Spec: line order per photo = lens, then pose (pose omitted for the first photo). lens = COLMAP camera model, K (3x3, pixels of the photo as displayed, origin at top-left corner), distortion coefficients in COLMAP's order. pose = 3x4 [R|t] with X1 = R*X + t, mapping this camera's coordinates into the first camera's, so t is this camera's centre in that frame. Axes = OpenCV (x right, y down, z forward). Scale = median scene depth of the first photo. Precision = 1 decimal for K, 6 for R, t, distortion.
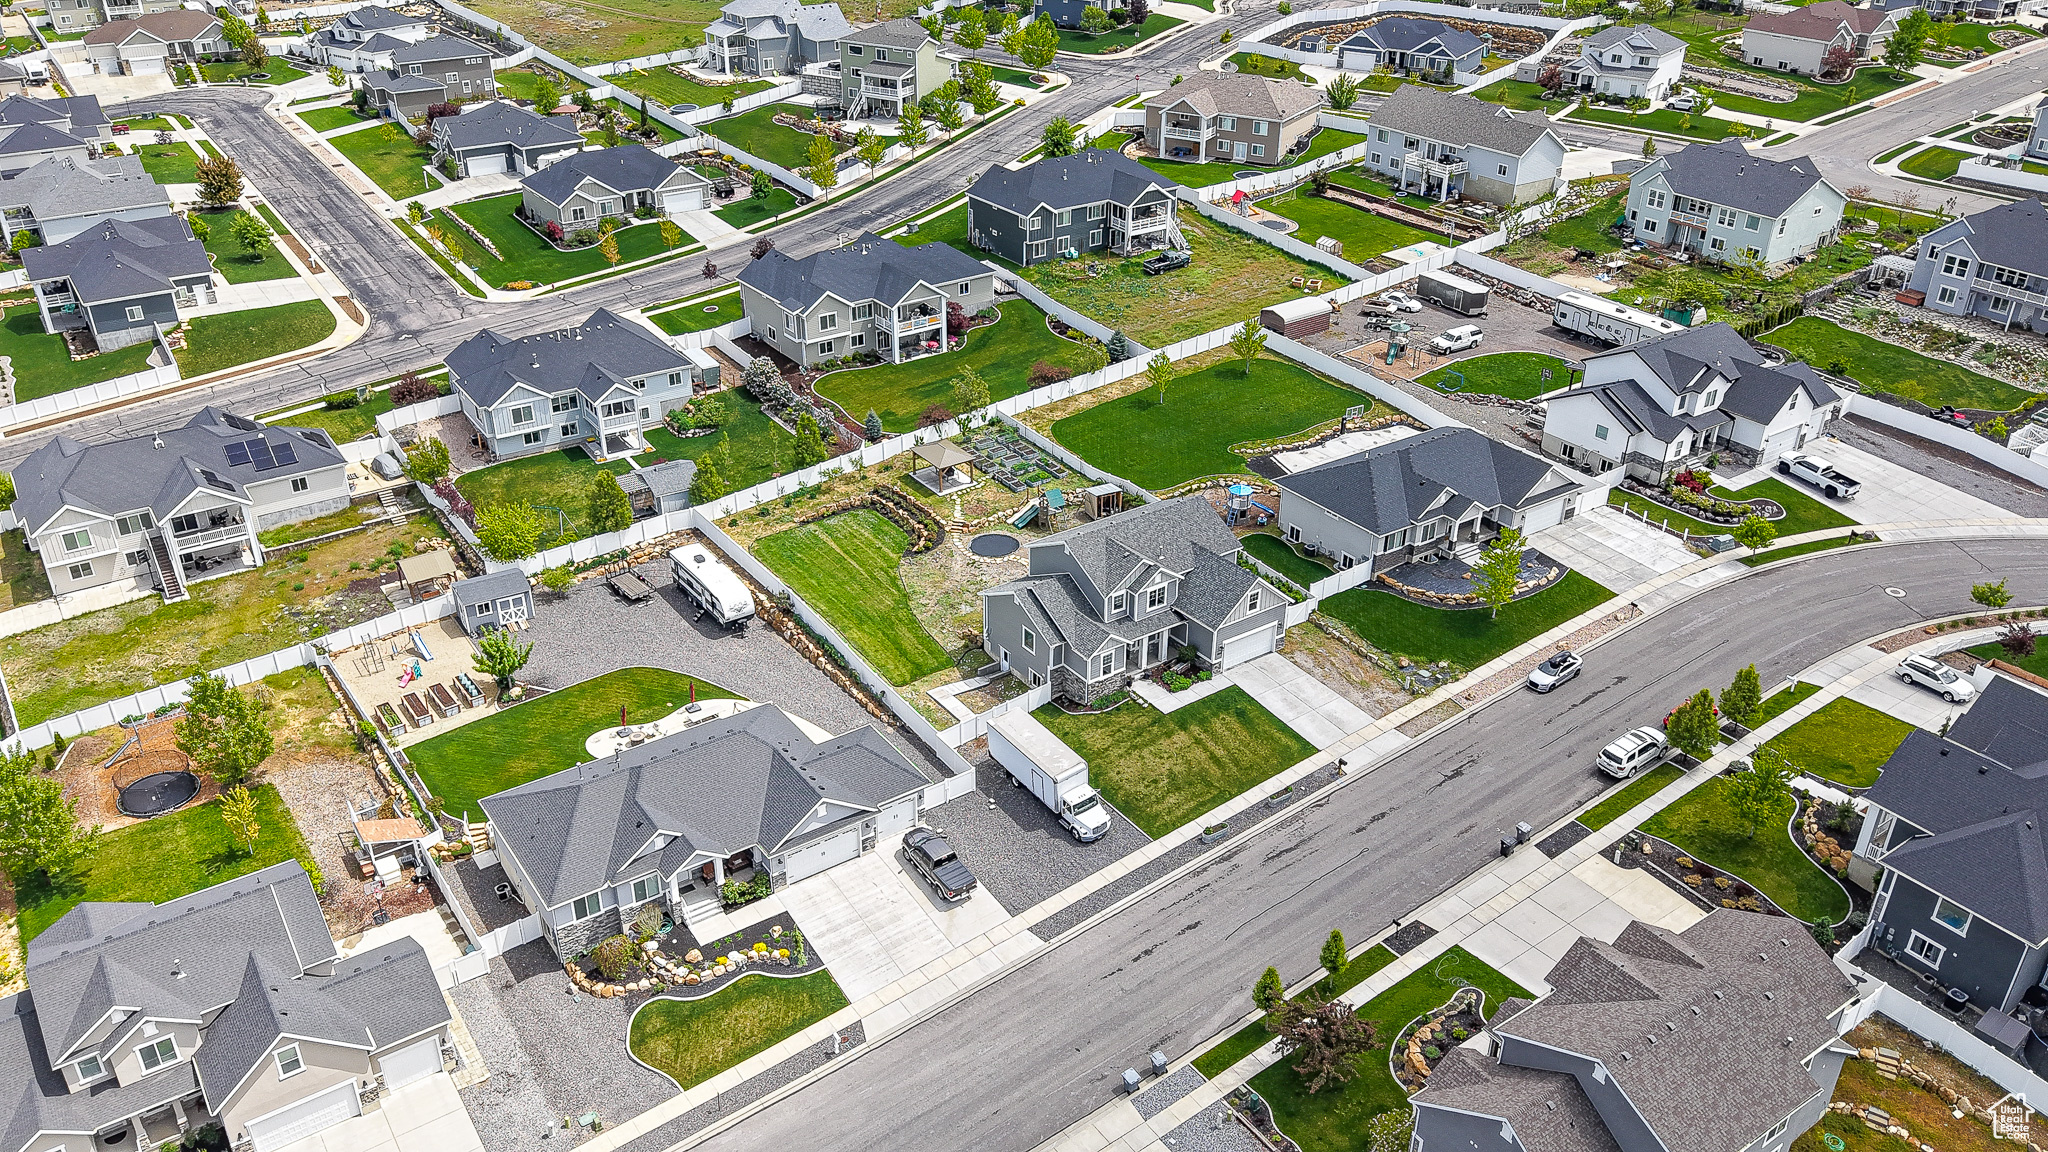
lens RADIAL K [[1550.7, 0, 1024.0], [0, 1550.7, 576.0], [0, 0, 1]] dist [0.073680, -0.172818]
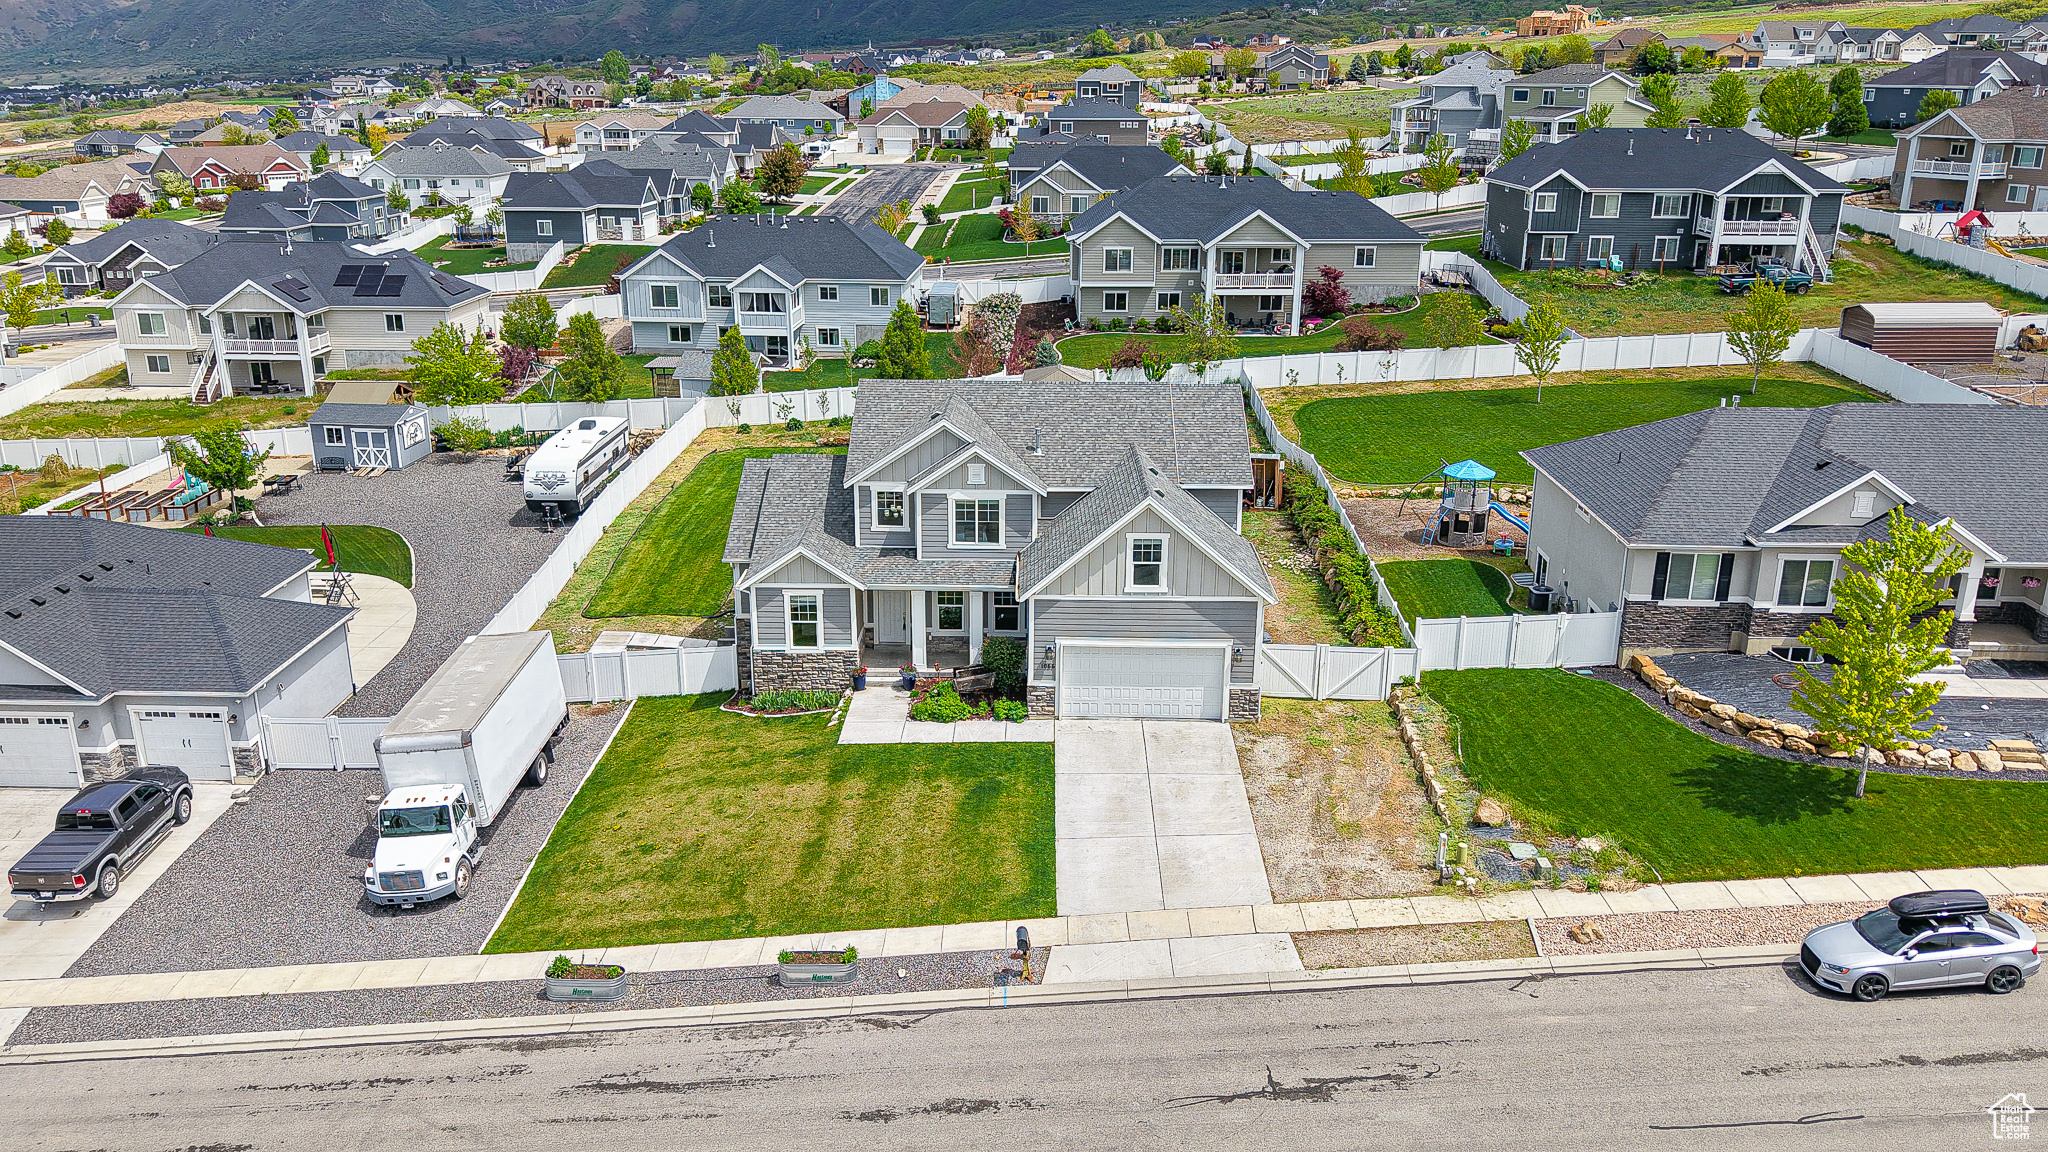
lens RADIAL K [[1550.7, 0, 1024.0], [0, 1550.7, 576.0], [0, 0, 1]] dist [0.073680, -0.172818]
pose [[0.805942, 0.179566, -0.564104, 0.293731], [-0.284106, 0.953304, -0.102449, 0.059235], [0.519366, 0.242833, 0.819324, 0.532462]]
